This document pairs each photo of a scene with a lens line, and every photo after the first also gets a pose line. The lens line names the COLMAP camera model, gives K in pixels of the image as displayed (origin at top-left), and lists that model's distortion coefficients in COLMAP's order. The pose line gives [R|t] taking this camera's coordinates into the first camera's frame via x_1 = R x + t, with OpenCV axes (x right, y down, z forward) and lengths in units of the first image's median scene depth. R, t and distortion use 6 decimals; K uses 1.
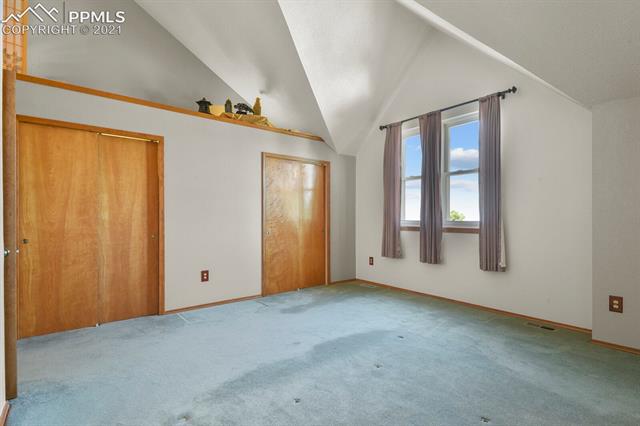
lens RADIAL K [[311.1, 0, 320.1], [0, 311.1, 218.4], [0, 0, 1]] dist [0.005189, -0.003646]
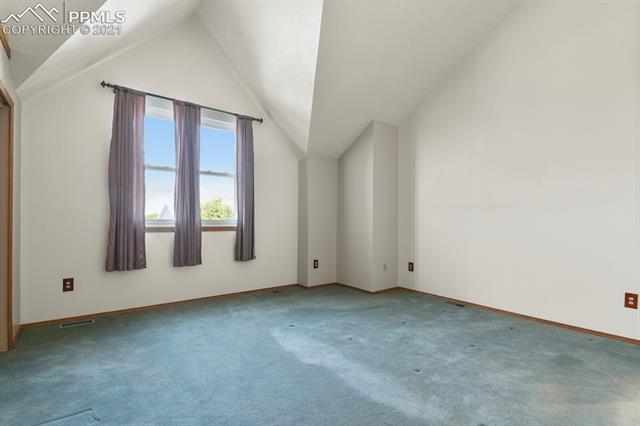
lens RADIAL K [[311.1, 0, 322.4], [0, 311.1, 214.7], [0, 0, 1]] dist [0.005189, -0.003646]
pose [[-0.022678, 0.007616, 0.999714, -0.562545], [-0.007099, 0.999945, -0.007779, -0.002434], [-0.999718, -0.007273, -0.022623, 0.605505]]
